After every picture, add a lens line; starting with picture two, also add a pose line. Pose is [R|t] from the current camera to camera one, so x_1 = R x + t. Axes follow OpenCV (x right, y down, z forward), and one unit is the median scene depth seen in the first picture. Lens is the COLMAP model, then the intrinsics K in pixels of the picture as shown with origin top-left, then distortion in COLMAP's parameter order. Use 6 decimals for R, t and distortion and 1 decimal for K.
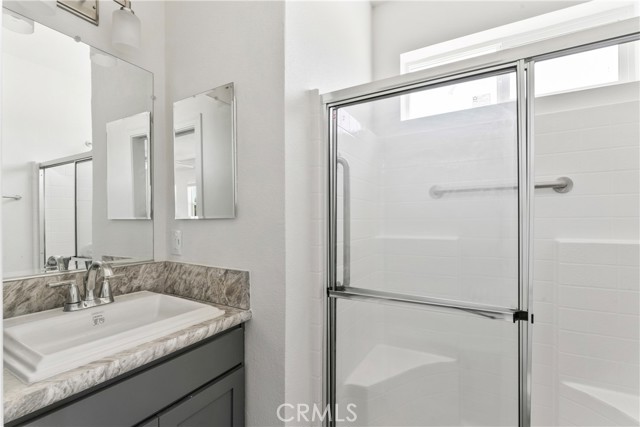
lens RADIAL K [[292.2, 0, 318.8], [0, 292.2, 218.2], [0, 0, 1]] dist [-0.002165, 0.001725]
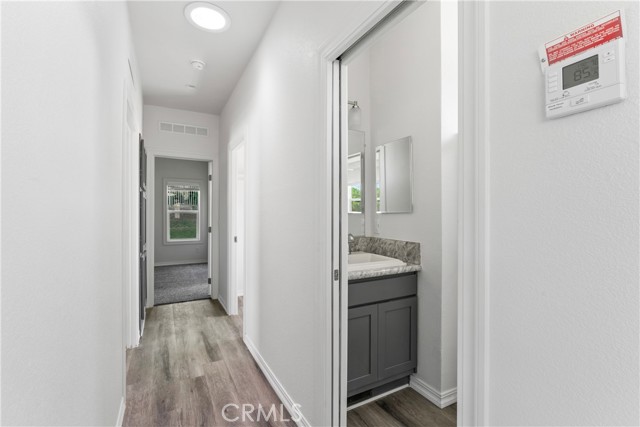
lens RADIAL K [[292.2, 0, 318.0], [0, 292.2, 213.5], [0, 0, 1]] dist [-0.002165, 0.001725]
pose [[0.851340, 0.002073, -0.524611, 0.156497], [0.001120, 0.999983, 0.005769, -0.006192], [0.524613, -0.005499, 0.851323, -0.797948]]
